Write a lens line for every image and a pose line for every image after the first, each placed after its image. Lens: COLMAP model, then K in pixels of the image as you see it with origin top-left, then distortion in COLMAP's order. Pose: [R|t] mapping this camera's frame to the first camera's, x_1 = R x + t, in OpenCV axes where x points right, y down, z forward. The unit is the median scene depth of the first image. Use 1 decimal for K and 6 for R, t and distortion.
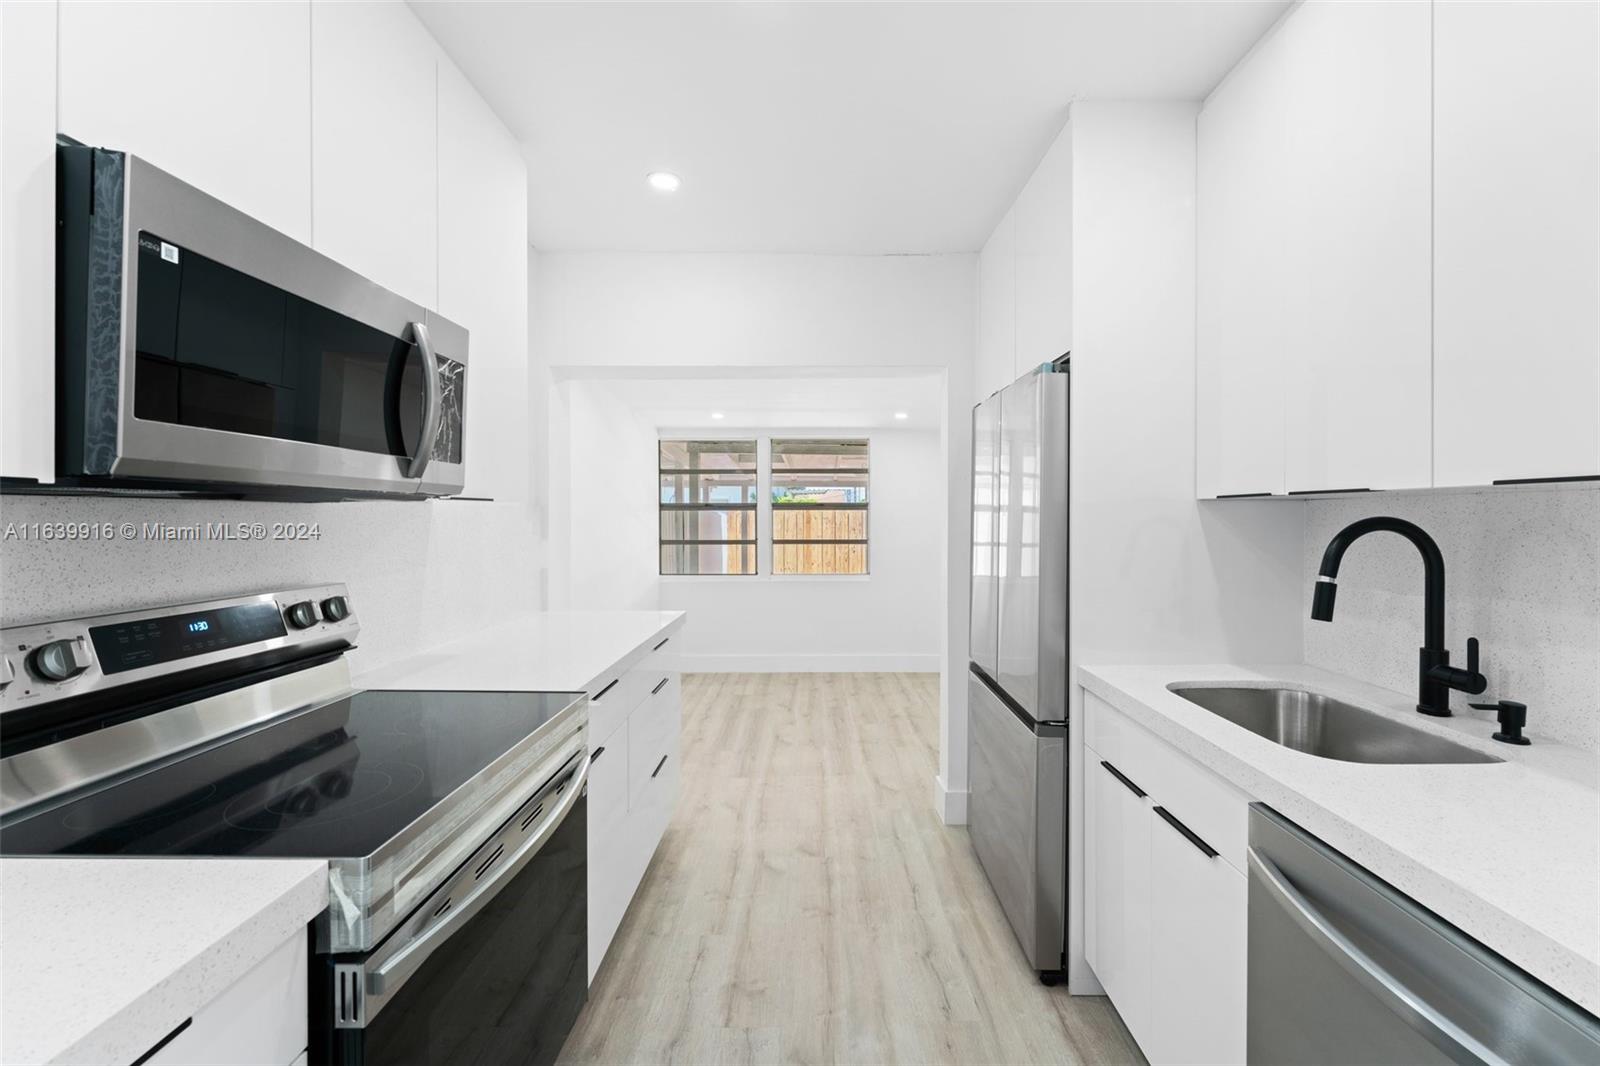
lens RADIAL K [[645.4, 0, 800.0], [0, 645.4, 533.0], [0, 0, 1]] dist [0.000743, -0.000043]
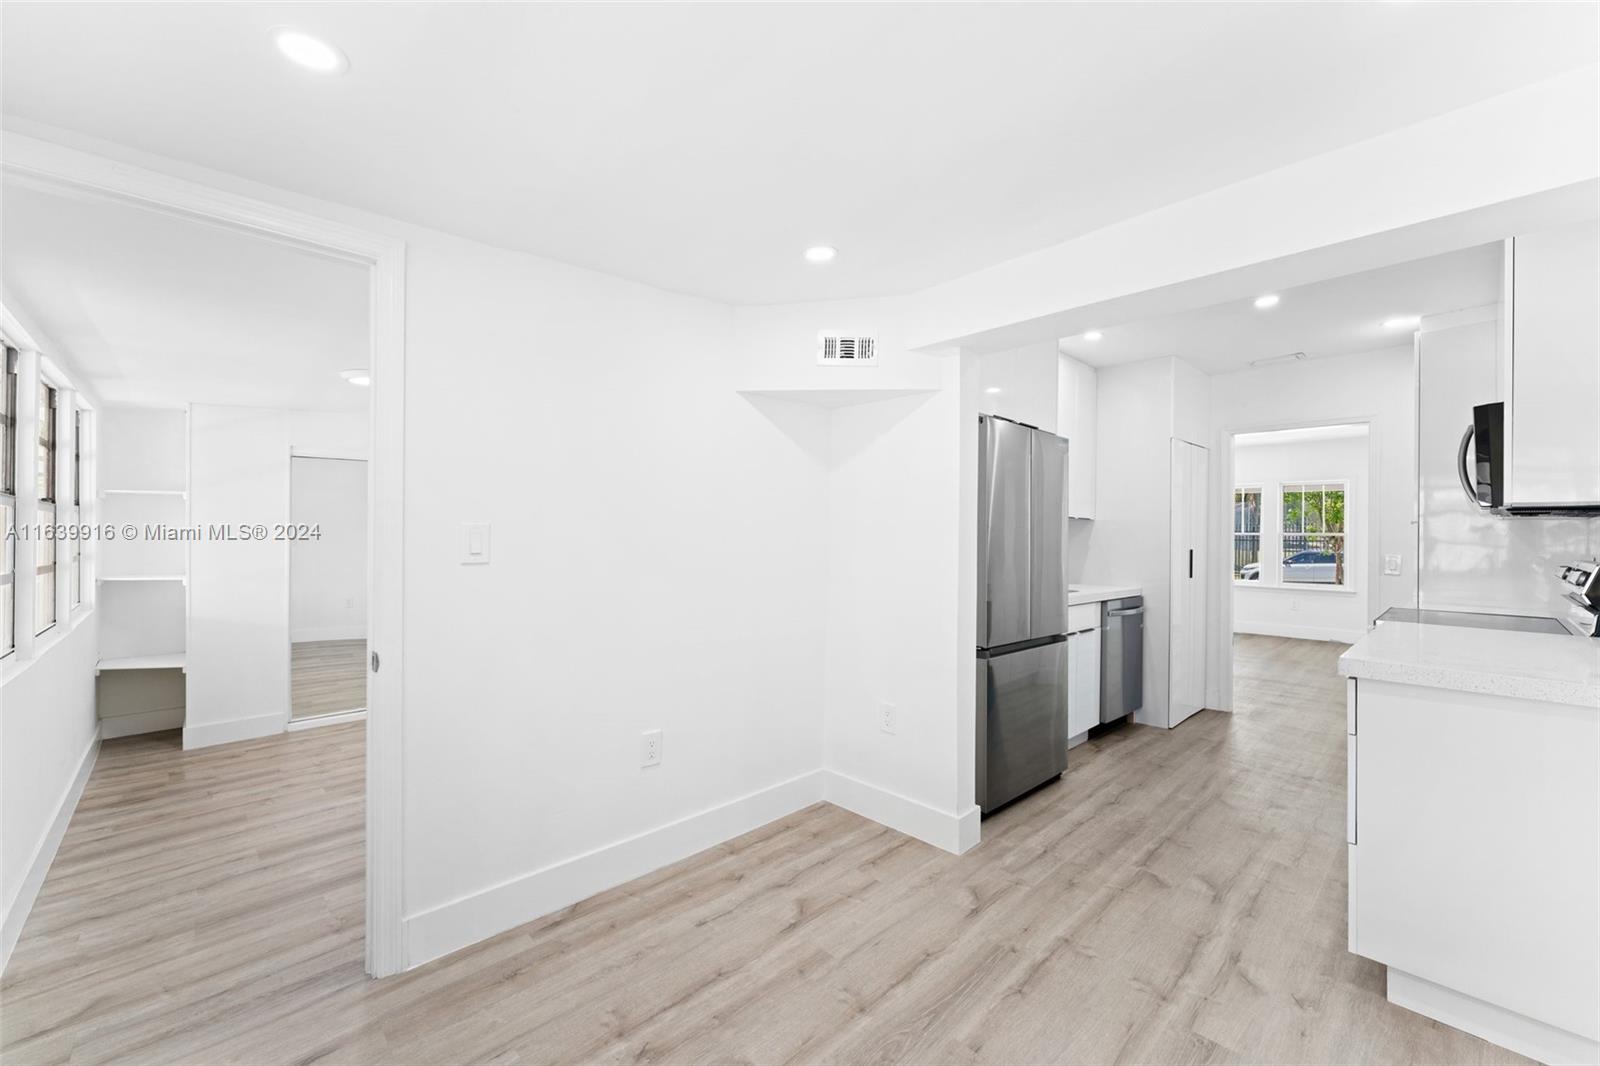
lens RADIAL K [[645.4, 0, 800.0], [0, 645.4, 533.0], [0, 0, 1]] dist [0.000743, -0.000043]
pose [[-0.712070, -0.009880, 0.702039, -0.234752], [-0.002605, 0.999931, 0.011430, -0.008708], [-0.702103, 0.006311, -0.712047, 1.765161]]
